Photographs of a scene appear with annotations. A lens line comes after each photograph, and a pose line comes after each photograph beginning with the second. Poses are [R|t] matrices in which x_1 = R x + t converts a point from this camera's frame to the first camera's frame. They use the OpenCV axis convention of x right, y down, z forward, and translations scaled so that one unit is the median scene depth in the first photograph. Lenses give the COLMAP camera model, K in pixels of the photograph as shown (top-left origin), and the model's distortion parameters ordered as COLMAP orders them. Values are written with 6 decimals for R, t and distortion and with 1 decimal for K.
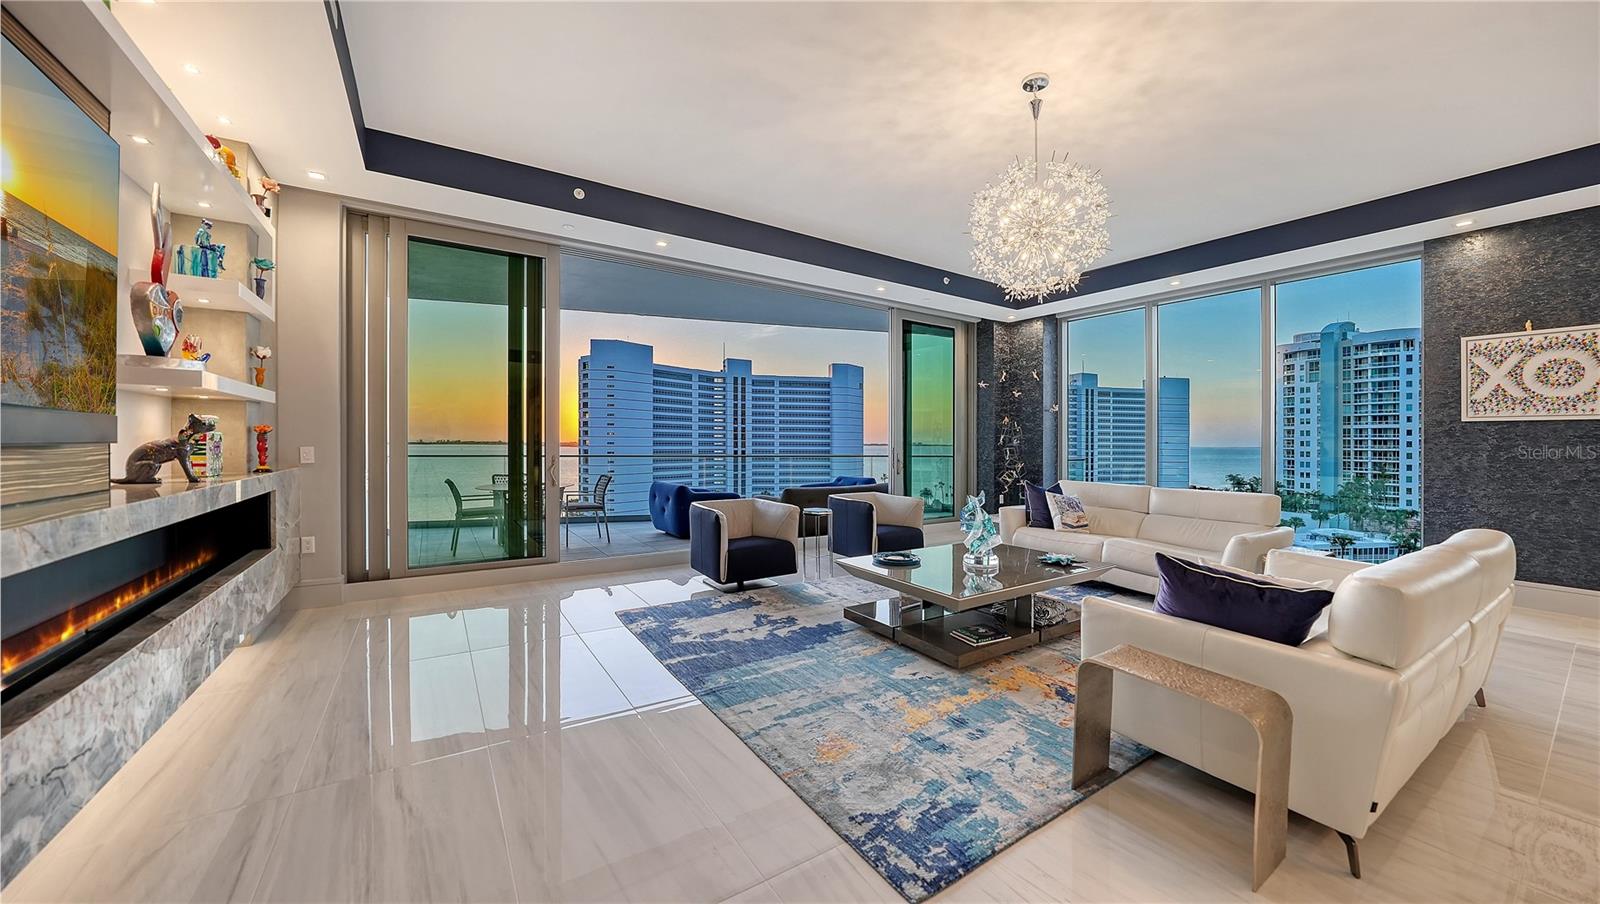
lens RADIAL K [[563.3, 0, 794.9], [0, 563.3, 450.5], [0, 0, 1]] dist [-0.008358, 0.000792]
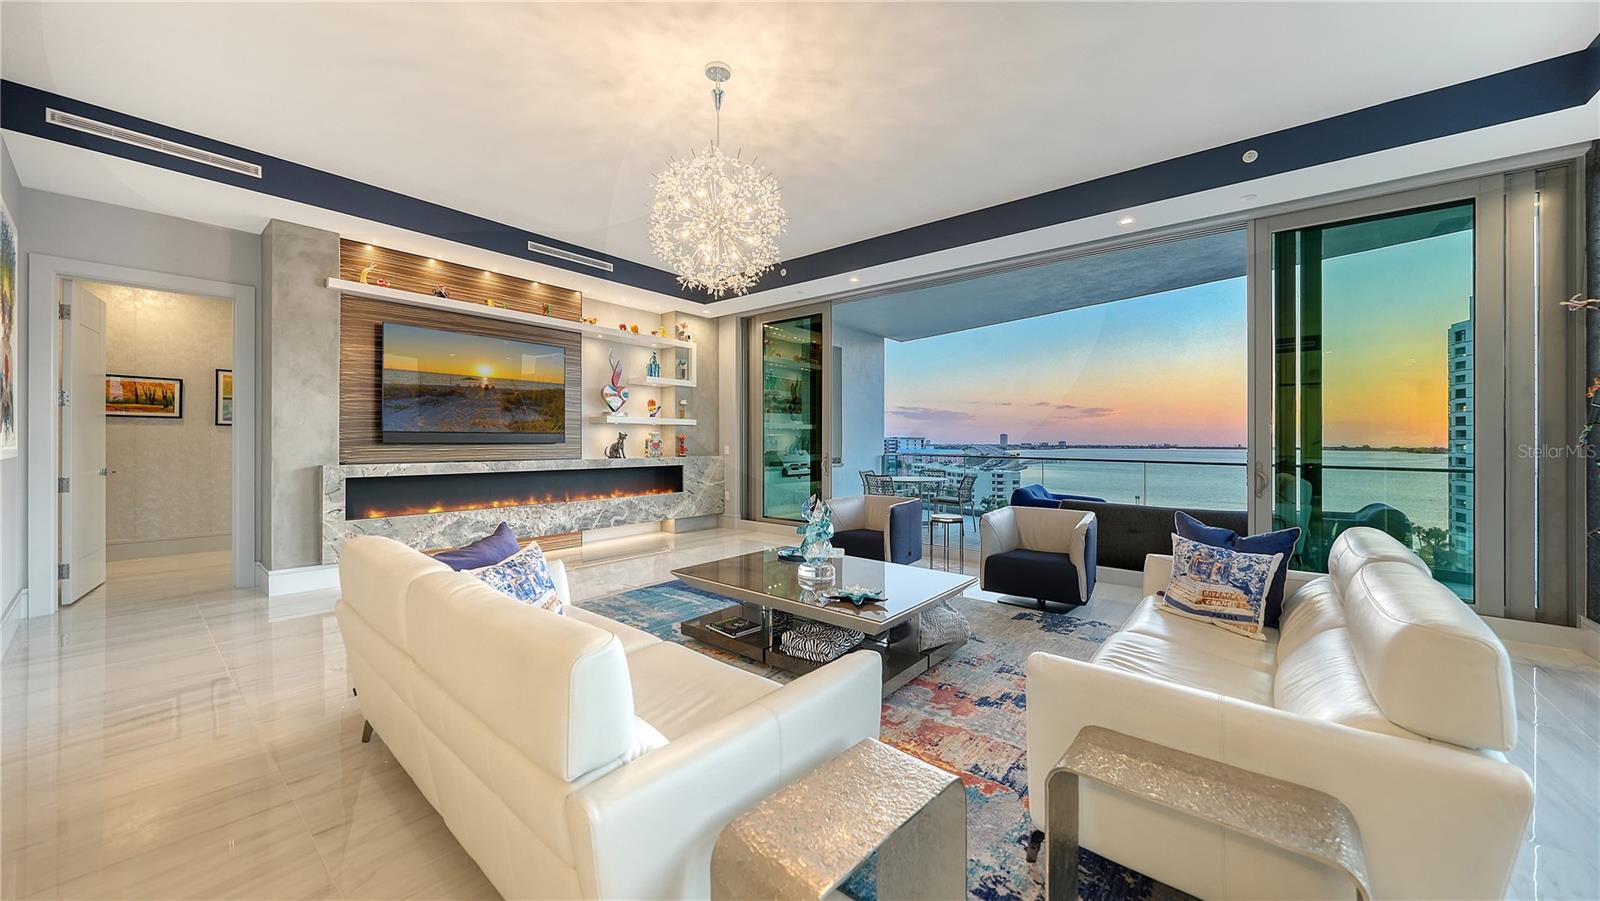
lens RADIAL K [[560.9, 0, 801.2], [0, 560.9, 457.8], [0, 0, 1]] dist [-0.007948, -0.000157]
pose [[0.302263, 0.019985, -0.953015, 0.085025], [-0.016124, 0.999744, 0.015851, -0.000027], [0.953088, 0.010575, 0.302508, 0.050967]]
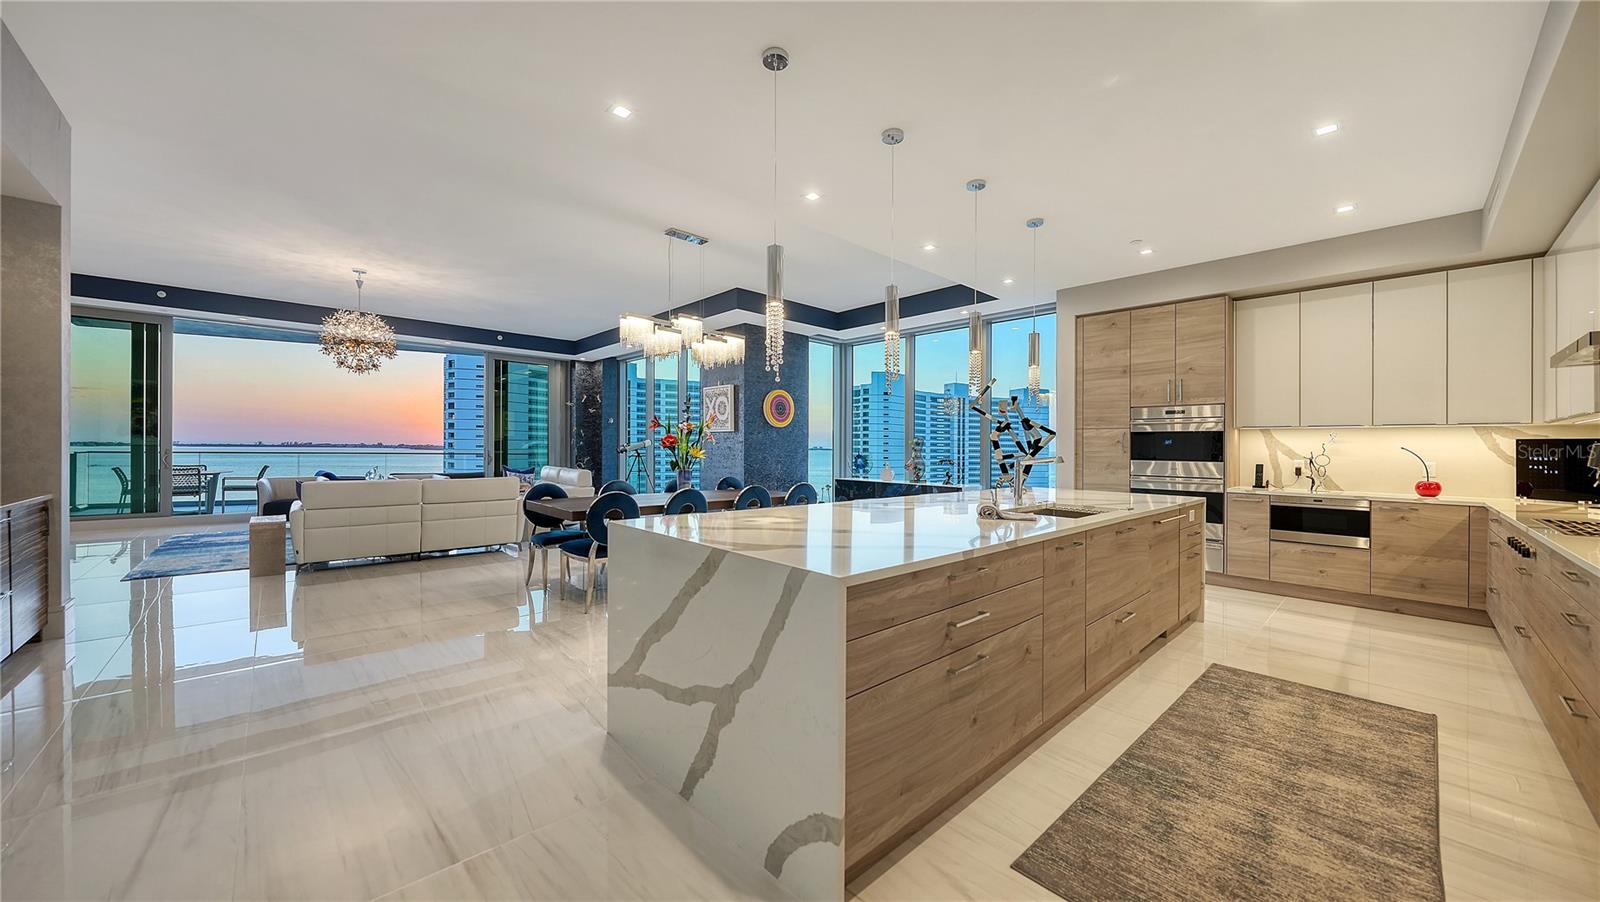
lens RADIAL K [[563.3, 0, 792.8], [0, 563.3, 463.3], [0, 0, 1]] dist [-0.008358, 0.000792]
pose [[0.986217, -0.001177, 0.165451, 0.101623], [-0.001335, 0.999886, 0.015071, 0.002230], [-0.165450, -0.015085, 0.986103, -0.082141]]
